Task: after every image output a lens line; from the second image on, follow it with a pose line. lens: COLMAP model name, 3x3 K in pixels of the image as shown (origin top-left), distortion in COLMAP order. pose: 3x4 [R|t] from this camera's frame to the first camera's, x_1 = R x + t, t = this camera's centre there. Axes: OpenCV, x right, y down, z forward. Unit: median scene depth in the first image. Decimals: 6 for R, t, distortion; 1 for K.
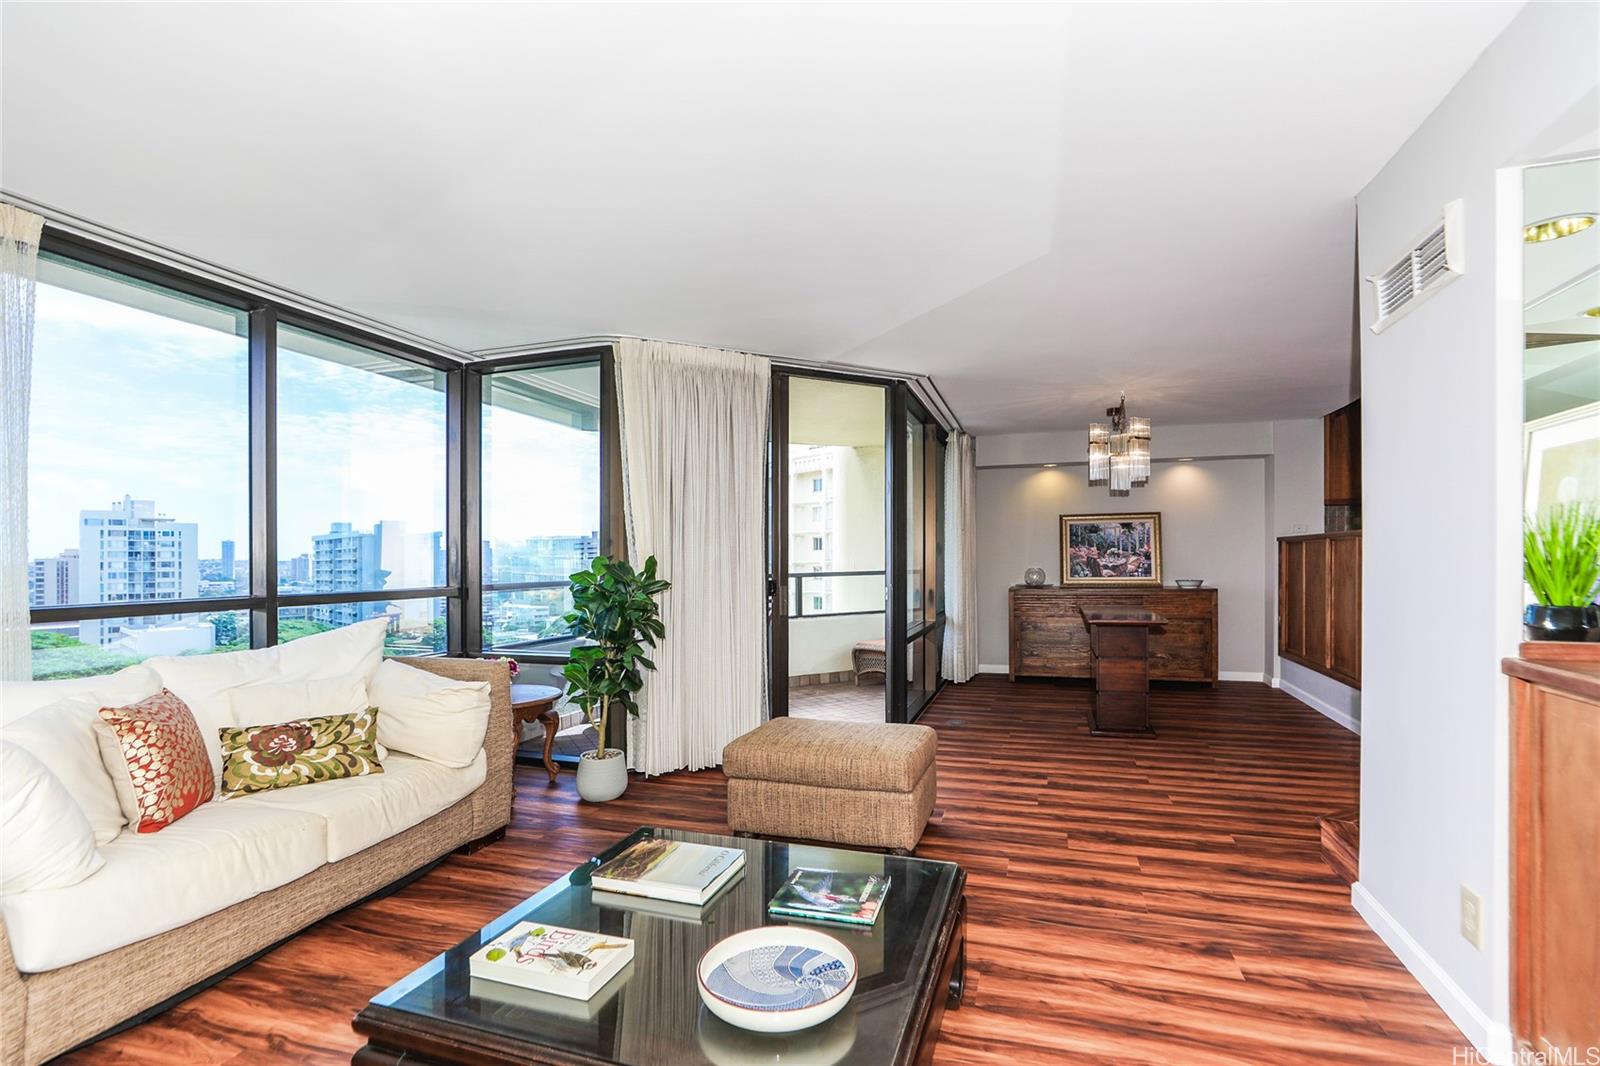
lens RADIAL K [[757.0, 0, 801.6], [0, 757.0, 568.8], [0, 0, 1]] dist [-0.026834, 0.013534]
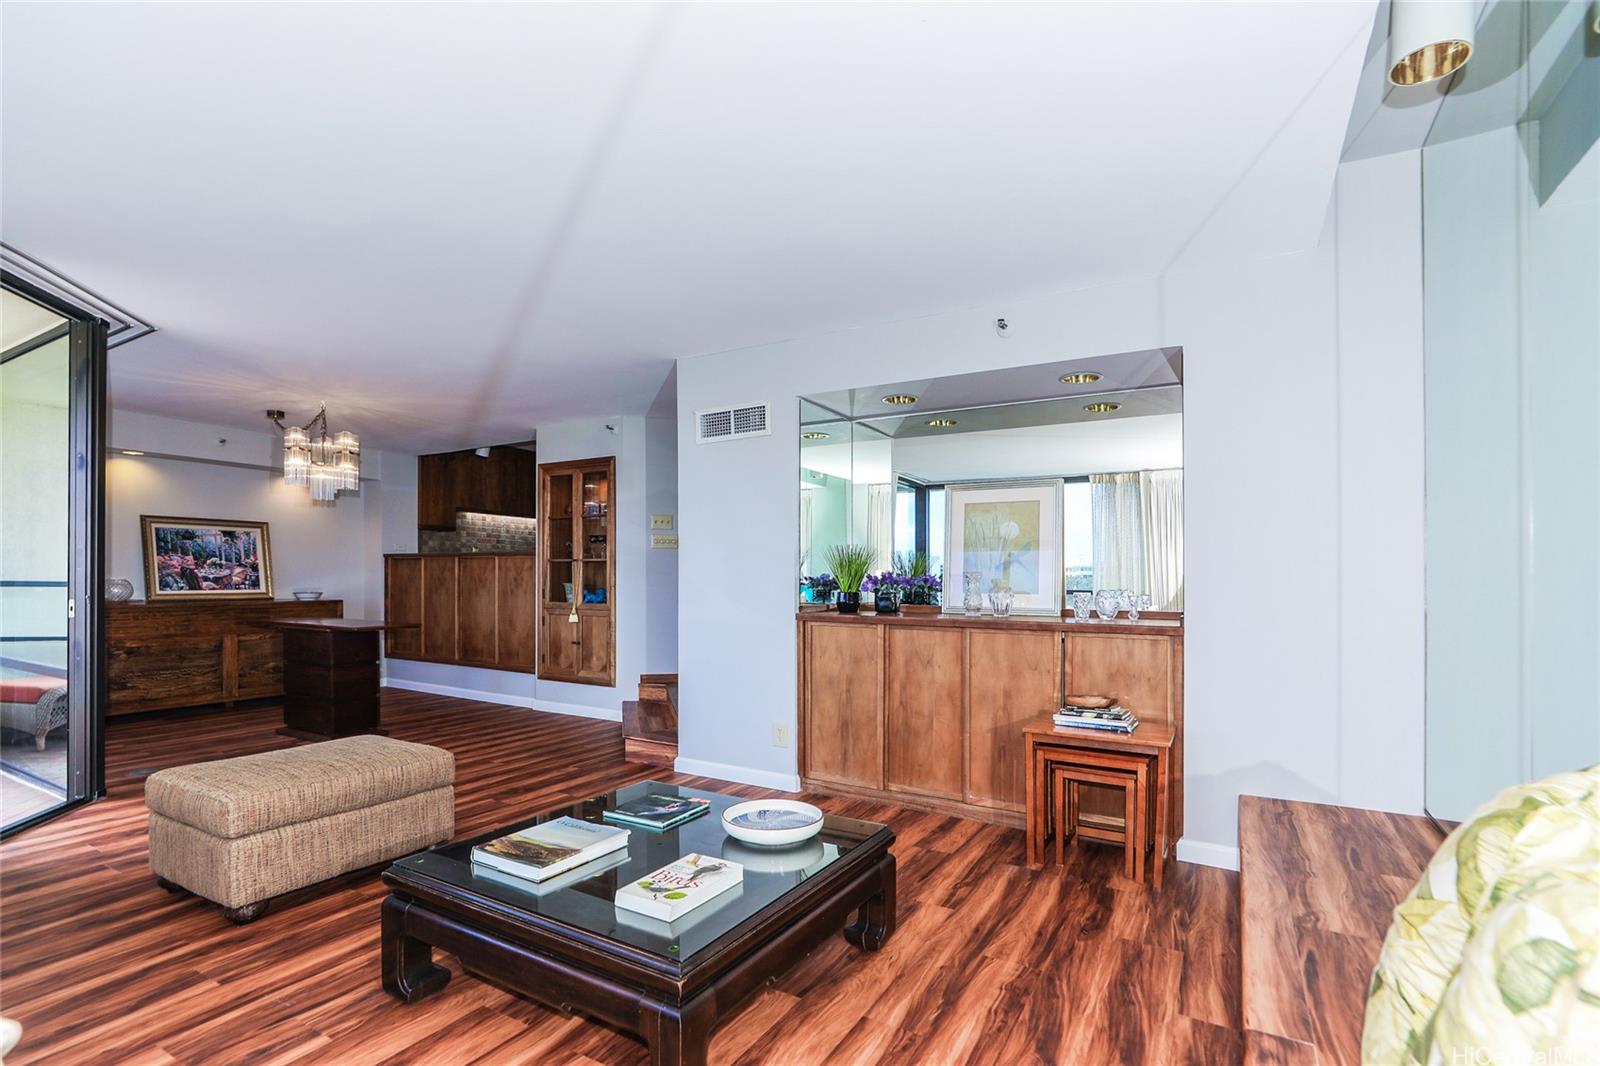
lens RADIAL K [[755.4, 0, 814.2], [0, 755.4, 577.6], [0, 0, 1]] dist [-0.026890, 0.013215]
pose [[0.197462, 0.013454, 0.980218, -0.436388], [0.003358, 0.999891, -0.014401, 0.015422], [-0.980305, 0.006136, 0.197395, 0.167770]]
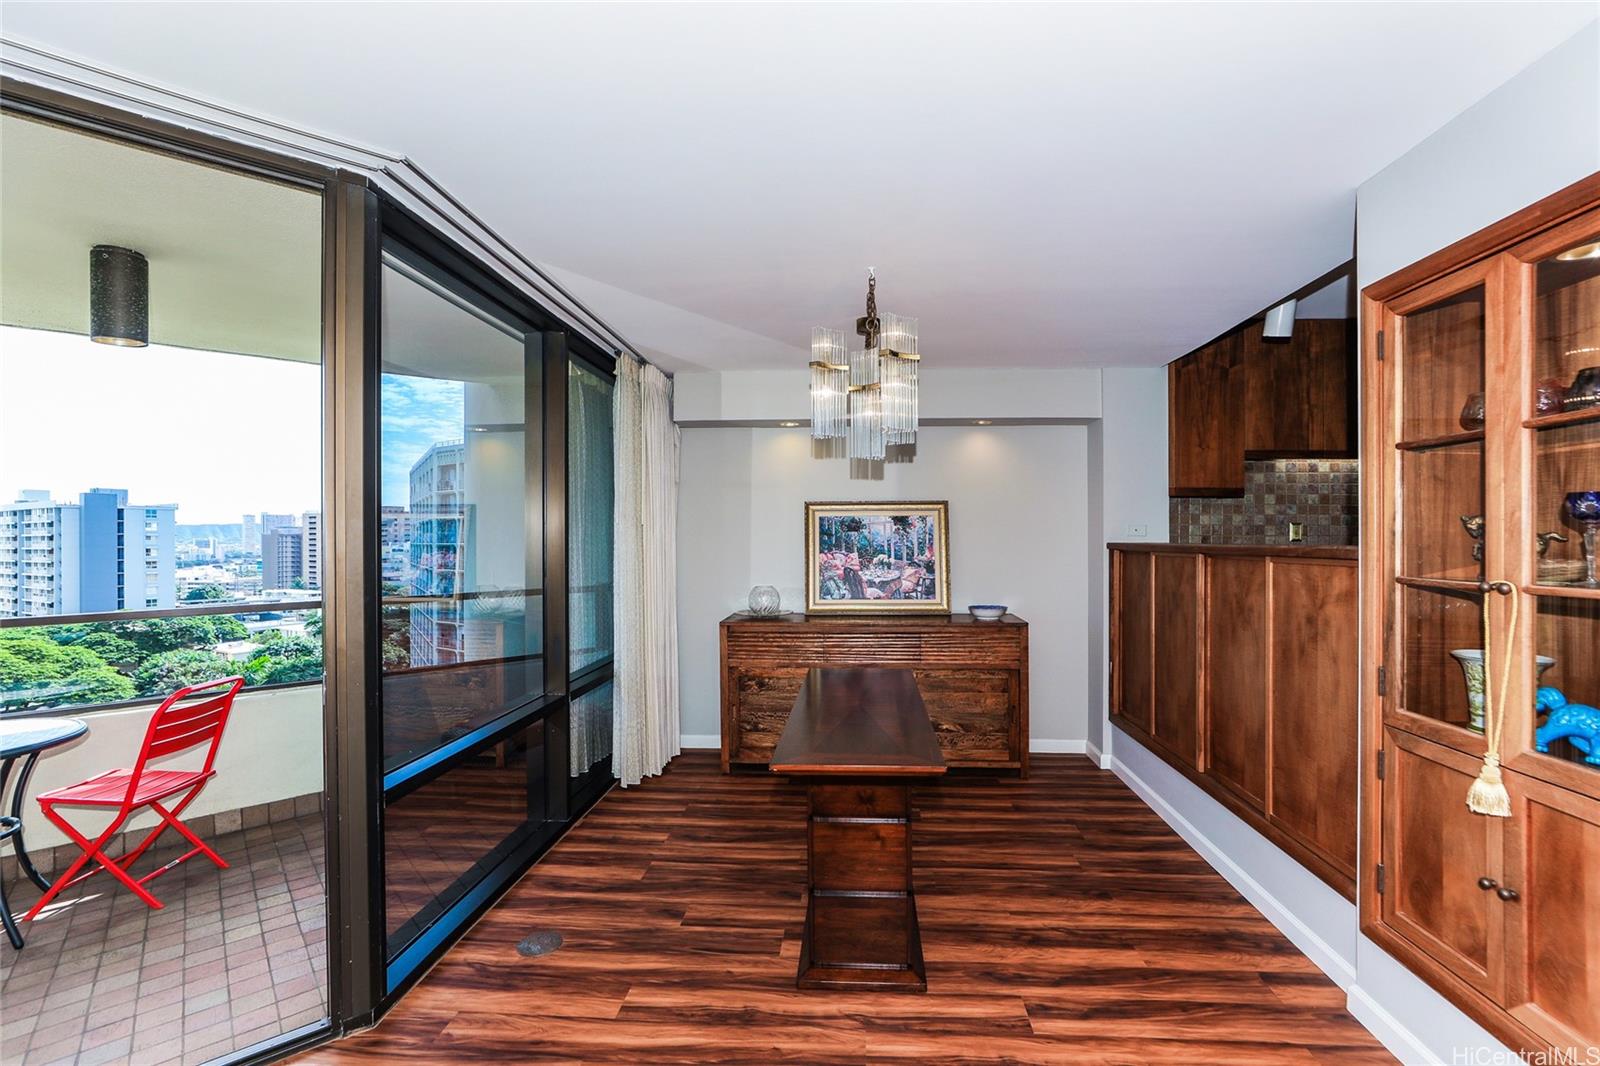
lens RADIAL K [[739.4, 0, 829.6], [0, 739.4, 544.2], [0, 0, 1]] dist [-0.039100, 0.011705]
pose [[0.964721, 0.005096, 0.263223, 0.274926], [-0.003849, 0.999979, -0.005253, -0.045381], [-0.263244, 0.004055, 0.964721, 0.537766]]
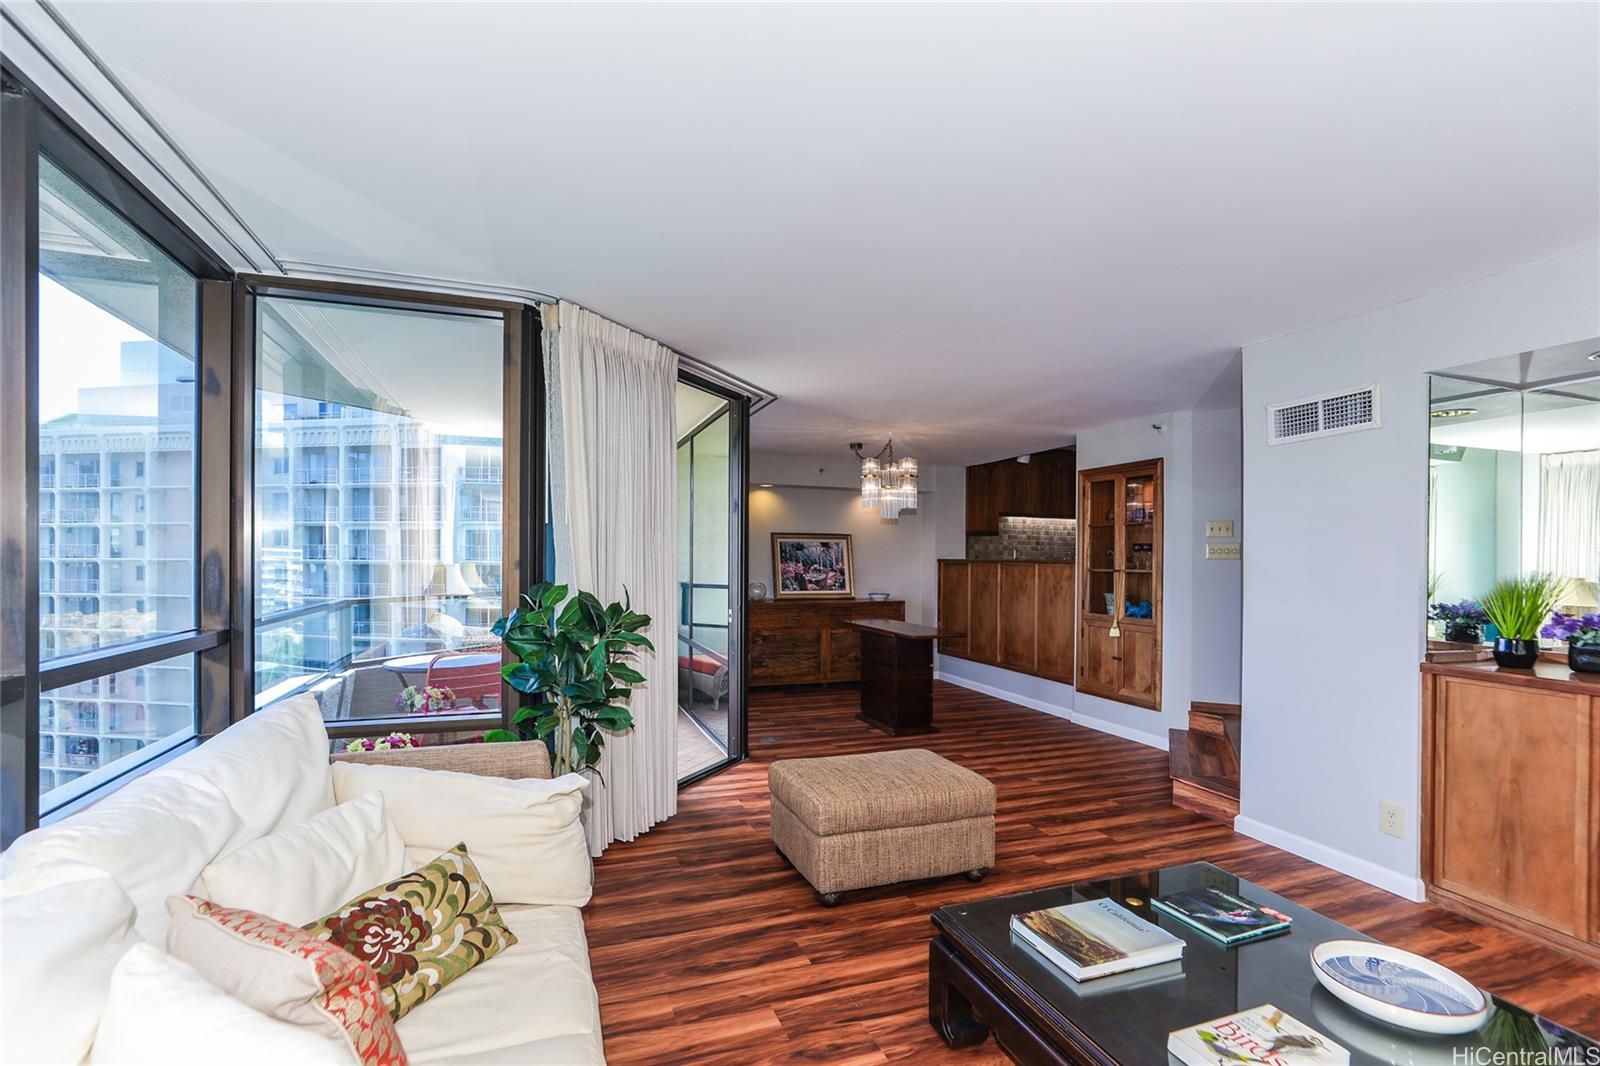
lens RADIAL K [[757.0, 0, 801.6], [0, 757.0, 568.8], [0, 0, 1]] dist [-0.026834, 0.013534]
pose [[0.782089, 0.008389, 0.623110, -0.413877], [-0.009642, 0.999953, -0.001360, -0.026741], [-0.623092, -0.004944, 0.782133, 0.185989]]
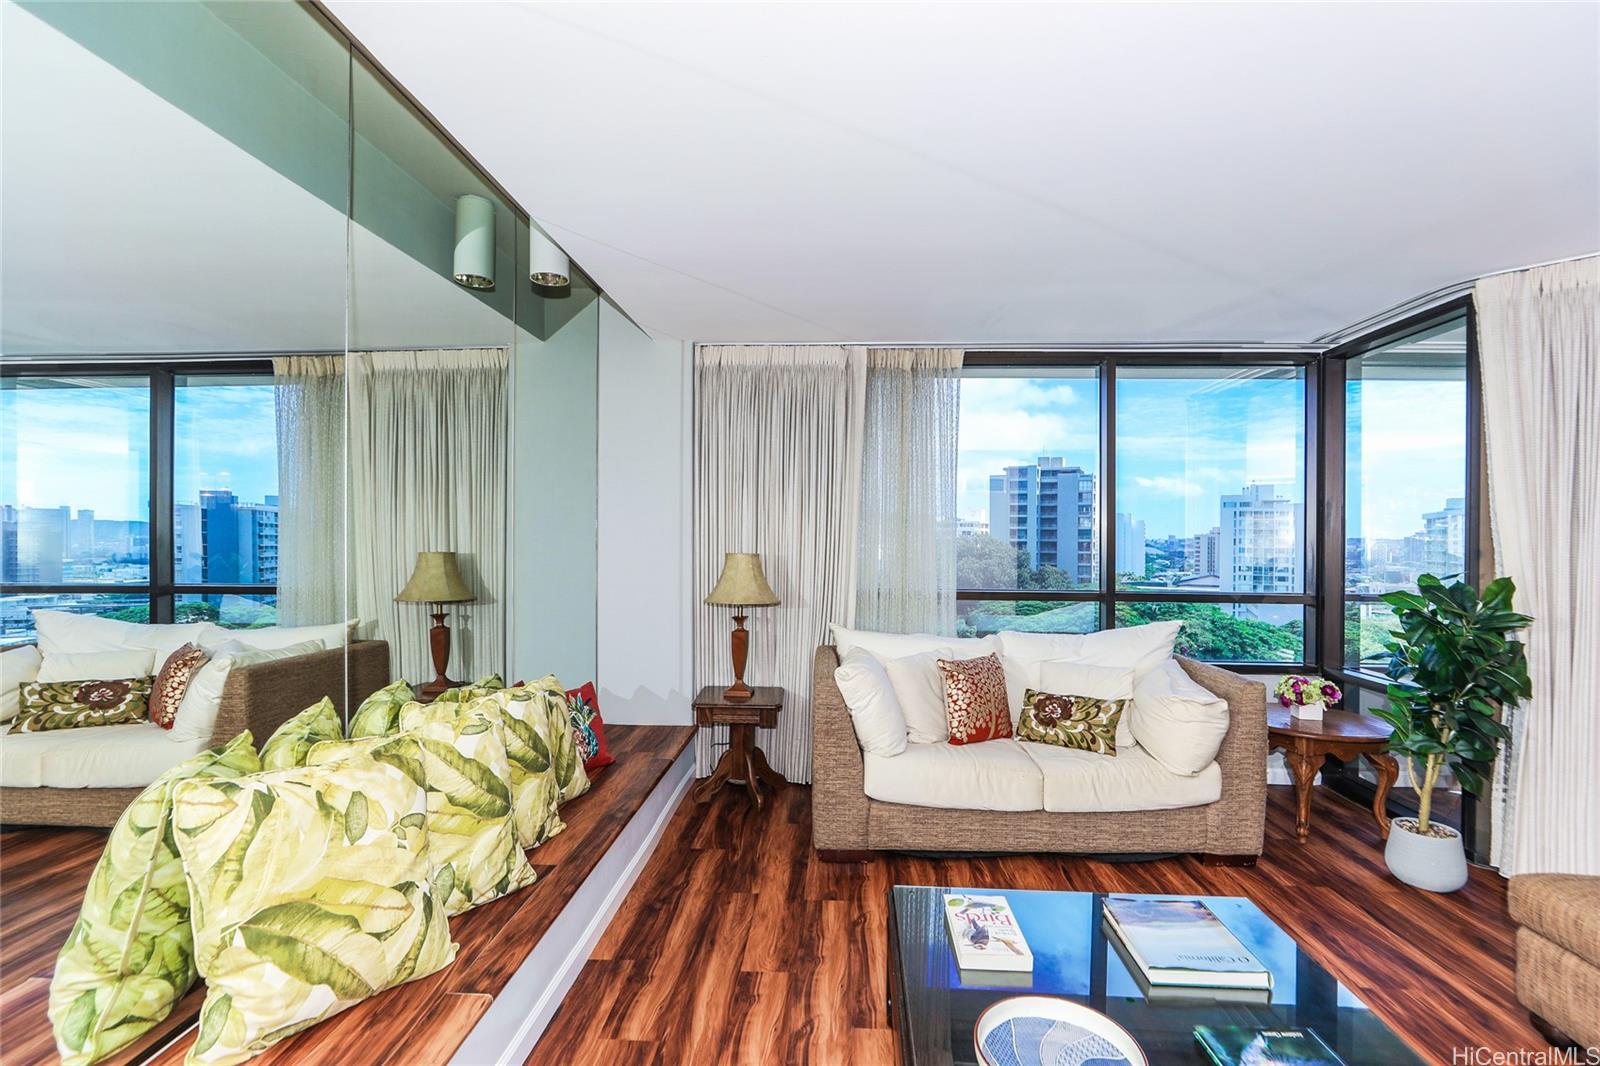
lens RADIAL K [[752.3, 0, 785.7], [0, 752.3, 540.9], [0, 0, 1]] dist [-0.048539, 0.028358]
pose [[0.236502, 0.014520, -0.971522, 0.227459], [-0.023028, 0.999691, 0.009335, -0.030652], [0.971358, 0.020165, 0.236763, 0.126334]]
